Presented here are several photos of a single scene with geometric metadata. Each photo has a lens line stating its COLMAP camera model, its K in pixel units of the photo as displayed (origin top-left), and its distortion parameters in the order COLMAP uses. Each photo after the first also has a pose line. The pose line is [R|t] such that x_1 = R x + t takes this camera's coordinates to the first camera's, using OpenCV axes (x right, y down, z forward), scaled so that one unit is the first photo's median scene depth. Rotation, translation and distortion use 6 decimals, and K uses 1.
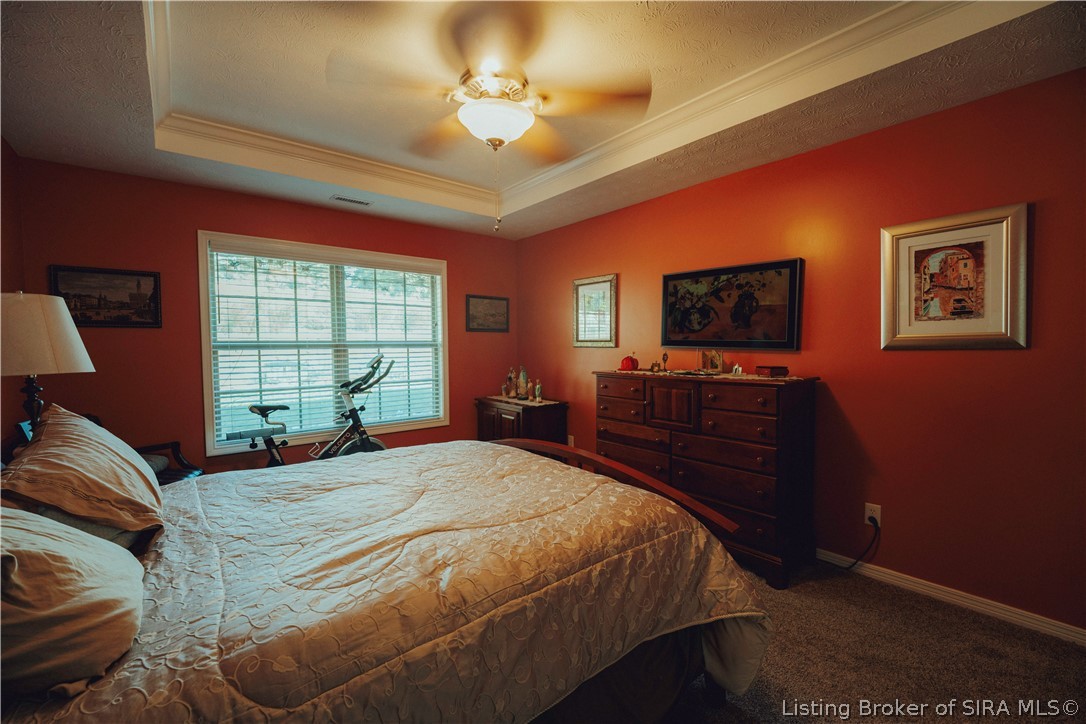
lens RADIAL K [[445.2, 0, 543.0], [0, 445.2, 362.0], [0, 0, 1]] dist [-0.000347, -0.000410]
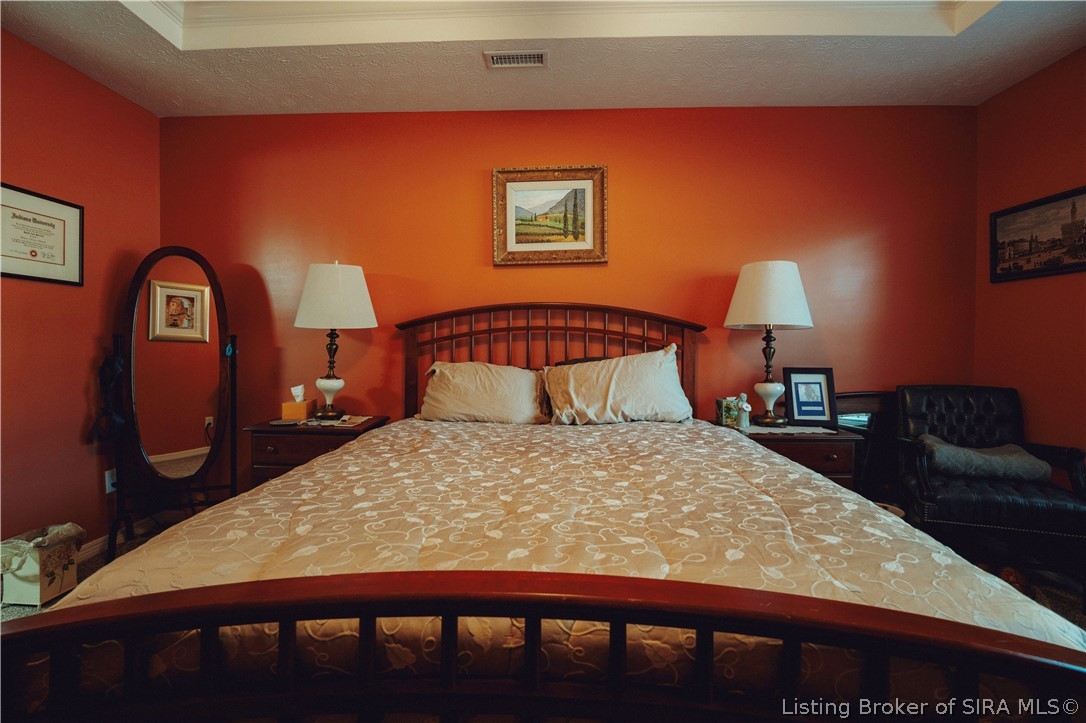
lens RADIAL K [[478.6, 0, 532.8], [0, 478.6, 352.9], [0, 0, 1]] dist [-0.001592, -0.000913]
pose [[-0.668744, 0.017429, -0.743289, 0.175498], [-0.028167, 0.998414, 0.048753, 0.030880], [0.742959, 0.053539, -0.667192, 0.814742]]
